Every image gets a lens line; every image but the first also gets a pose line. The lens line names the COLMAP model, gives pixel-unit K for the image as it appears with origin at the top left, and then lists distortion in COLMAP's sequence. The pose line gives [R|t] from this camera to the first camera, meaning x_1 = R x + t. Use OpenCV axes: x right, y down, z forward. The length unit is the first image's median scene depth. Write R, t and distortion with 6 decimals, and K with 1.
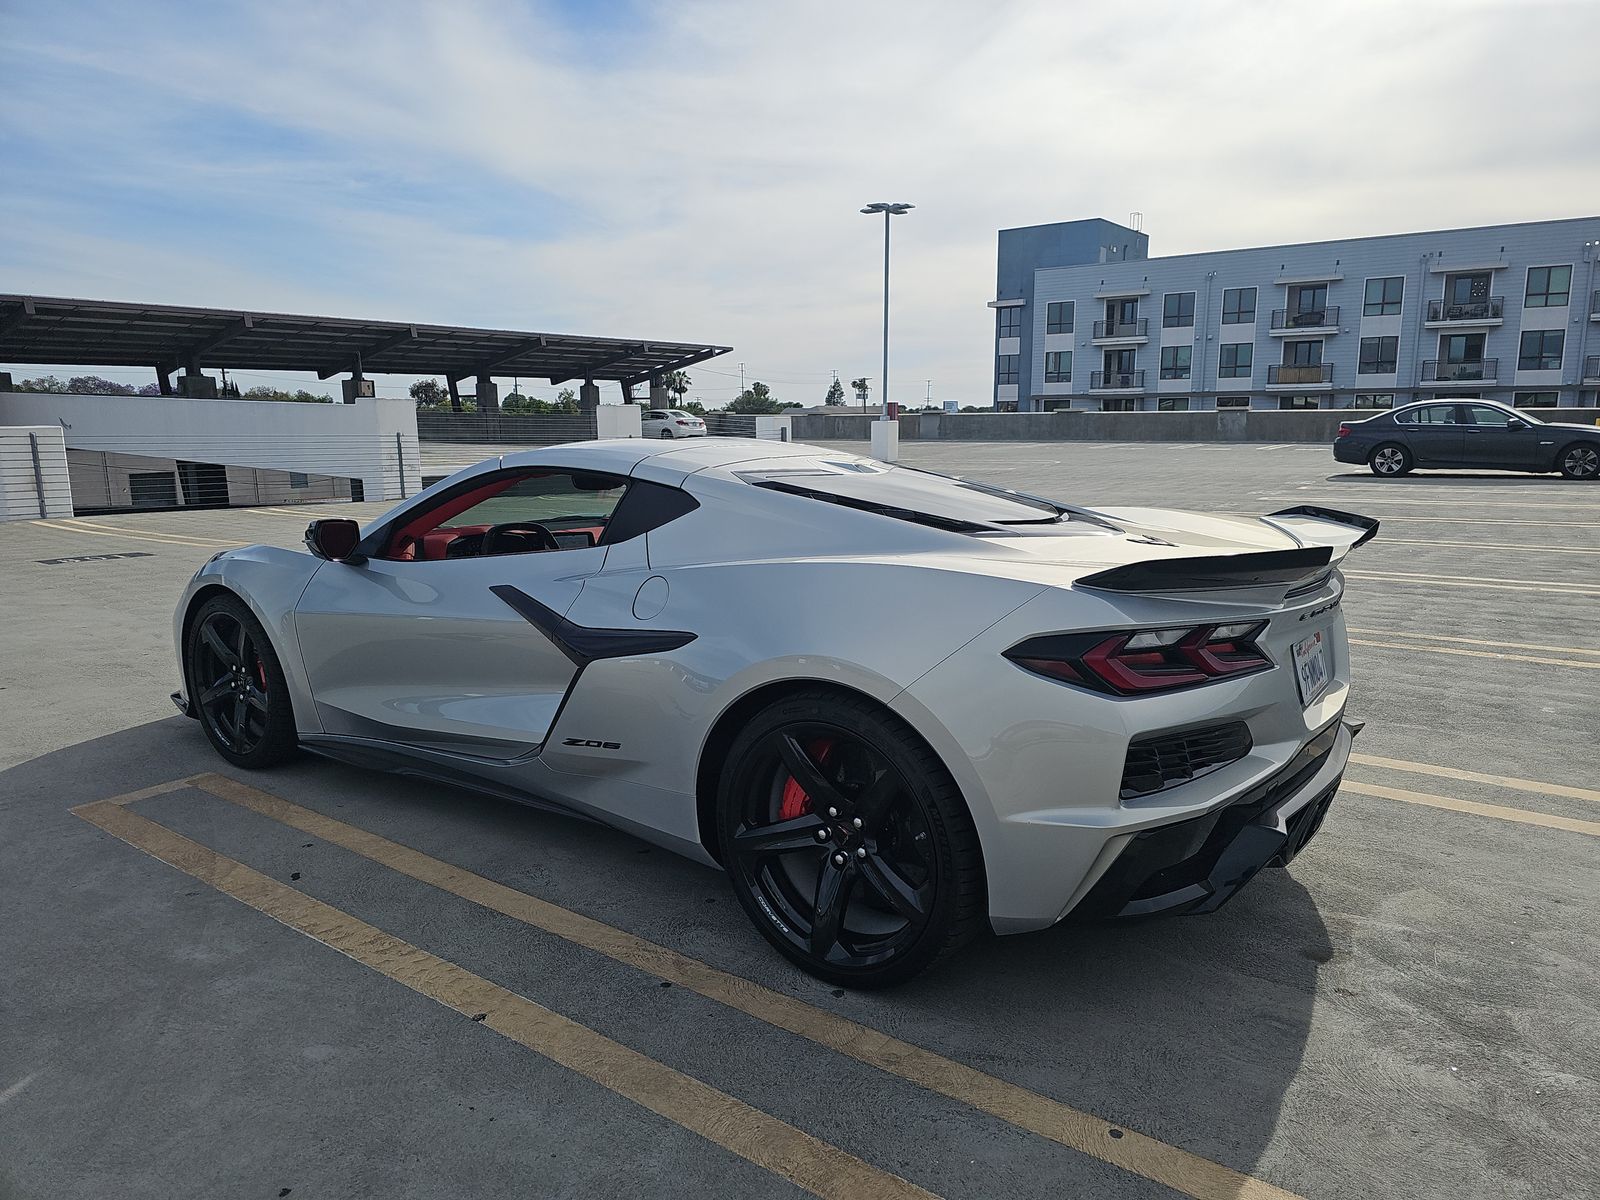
lens RADIAL K [[1051.5, 0, 814.9], [0, 1051.5, 600.1], [0, 0, 1]] dist [0.035596, -0.033107]
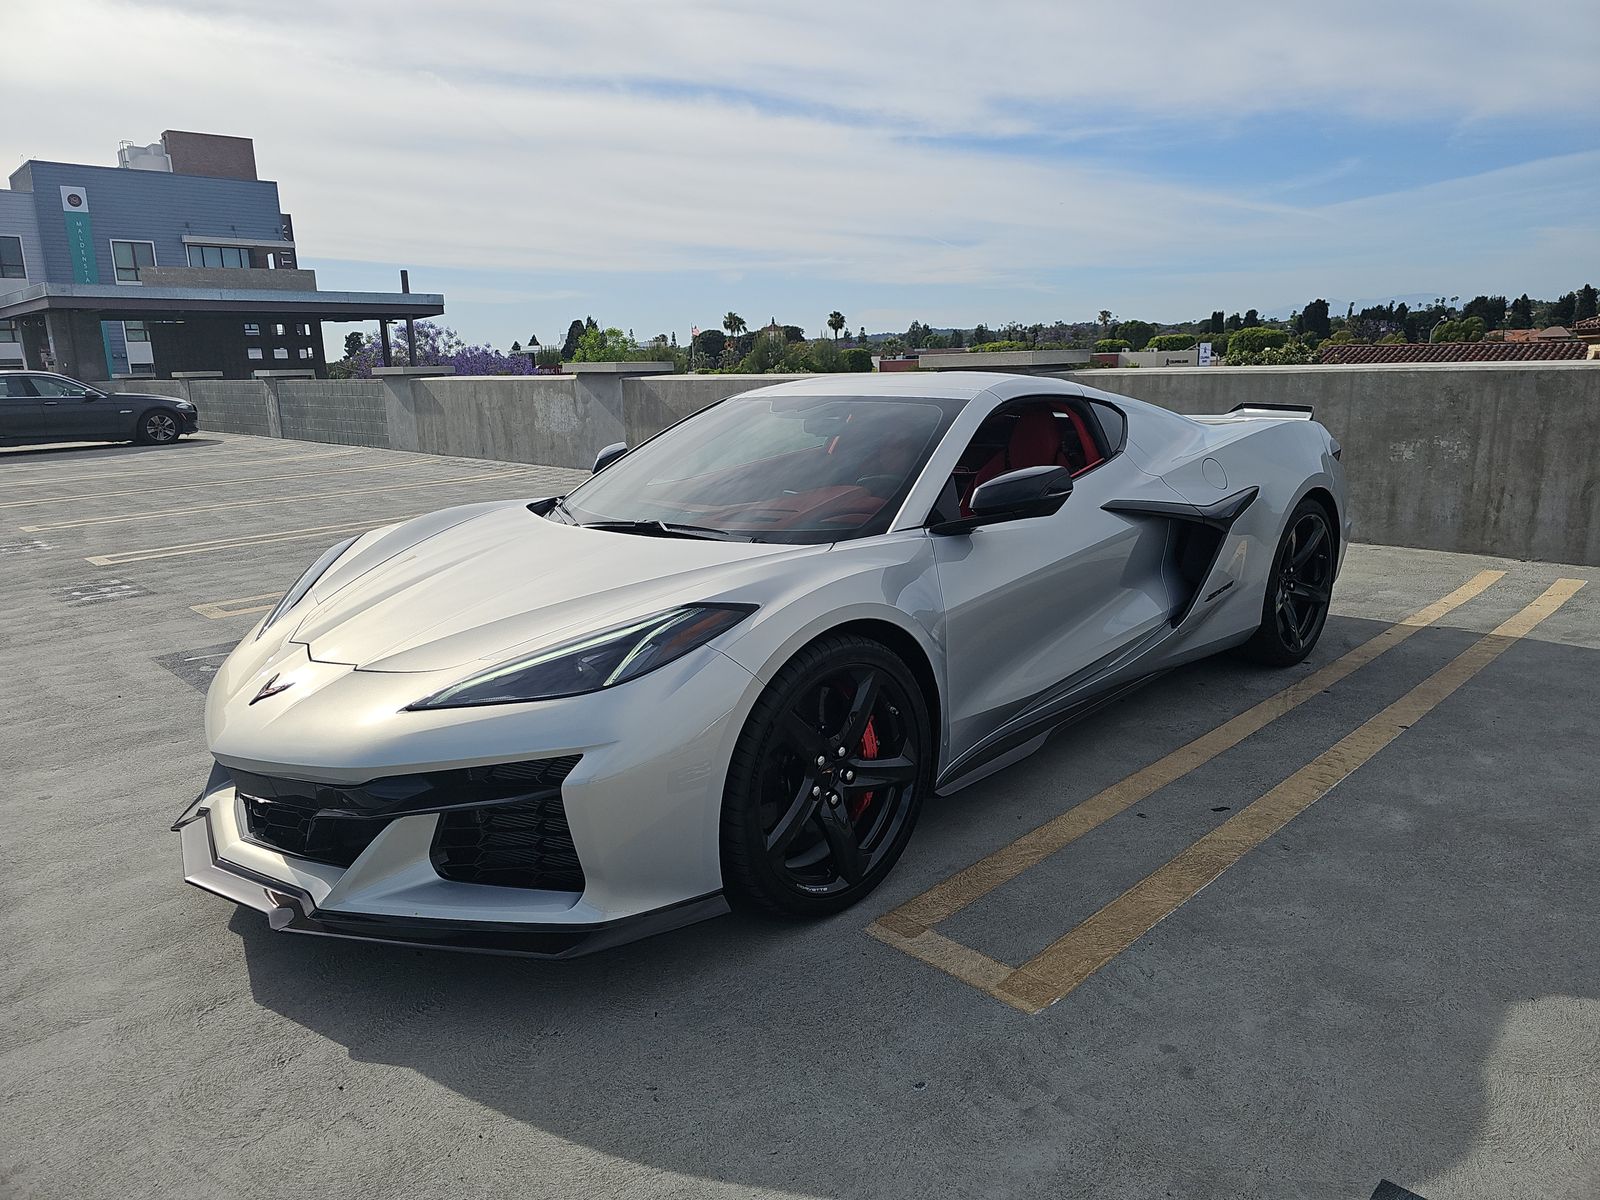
lens RADIAL K [[1051.5, 0, 805.2], [0, 1051.5, 612.4], [0, 0, 1]] dist [0.035596, -0.033107]
pose [[0.167423, -0.224779, 0.959919, -1.568724], [0.196282, 0.961770, 0.190978, -0.189421], [-0.966148, 0.156441, 0.205142, 1.236221]]
